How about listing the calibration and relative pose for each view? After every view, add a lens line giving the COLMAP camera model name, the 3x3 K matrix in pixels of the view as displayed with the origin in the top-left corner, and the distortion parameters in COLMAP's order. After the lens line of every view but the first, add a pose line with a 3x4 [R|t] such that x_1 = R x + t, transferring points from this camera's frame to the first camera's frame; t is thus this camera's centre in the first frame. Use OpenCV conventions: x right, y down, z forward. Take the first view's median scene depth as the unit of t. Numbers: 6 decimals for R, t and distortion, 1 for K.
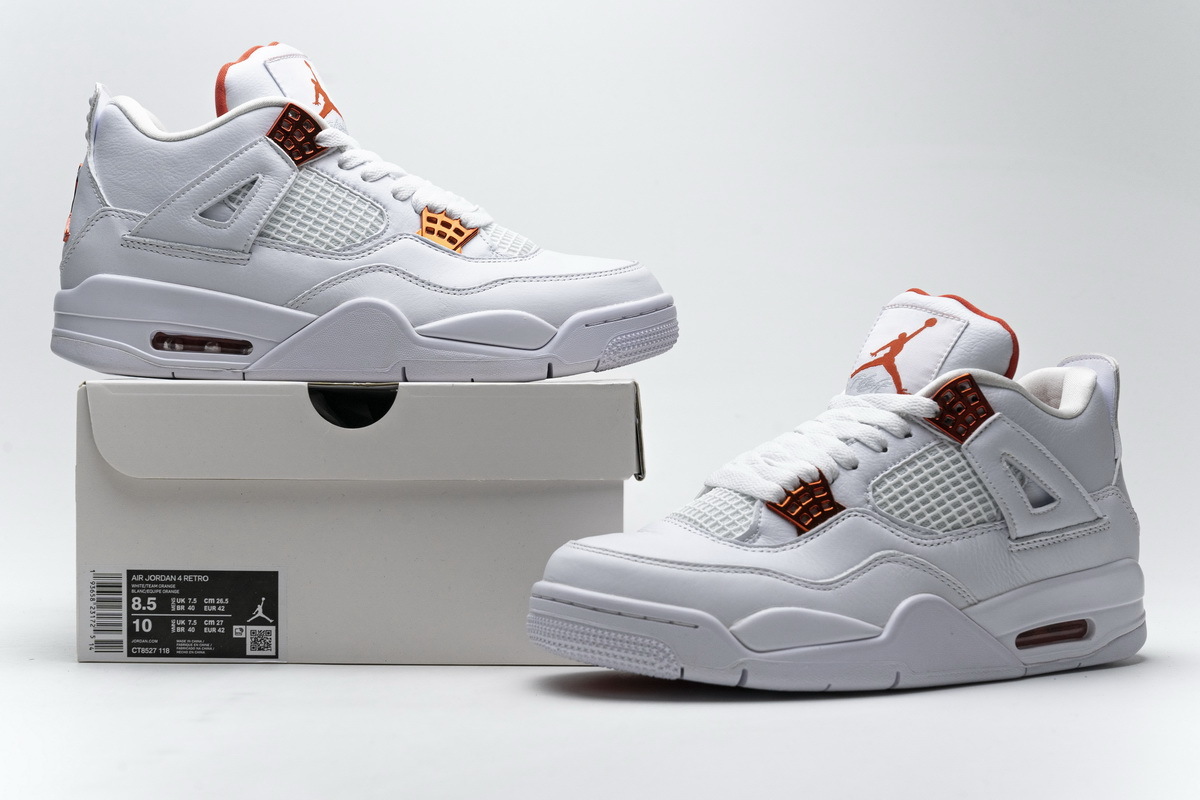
lens RADIAL K [[2275.1, 0, 594.6], [0, 2275.1, 406.2], [0, 0, 1]] dist [0.001665, 0.000000]
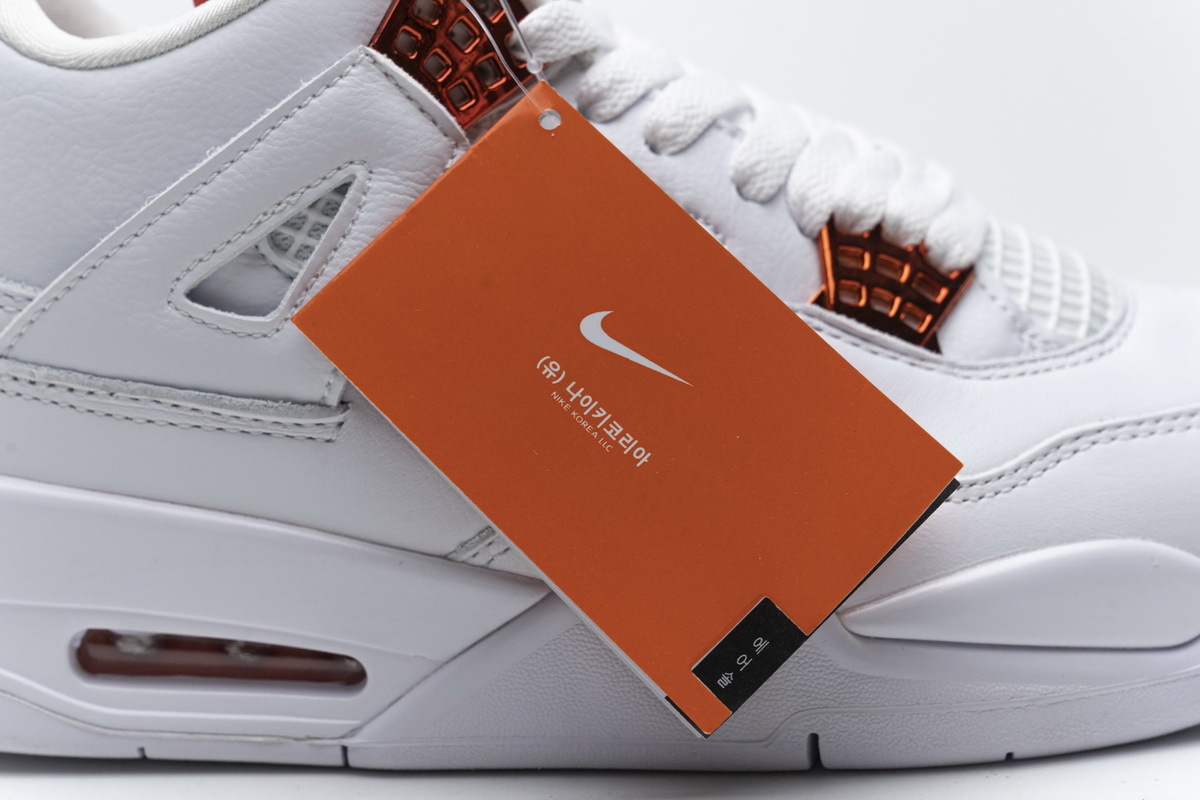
lens RADIAL K [[2419.0, 0, 602.6], [0, 2419.0, 401.3], [0, 0, 1]] dist [0.090573, 0.000000]
pose [[0.998910, -0.034672, -0.031267, -0.102965], [0.039086, 0.987321, 0.153849, -0.123759], [0.025537, -0.154903, 0.987600, 0.652968]]
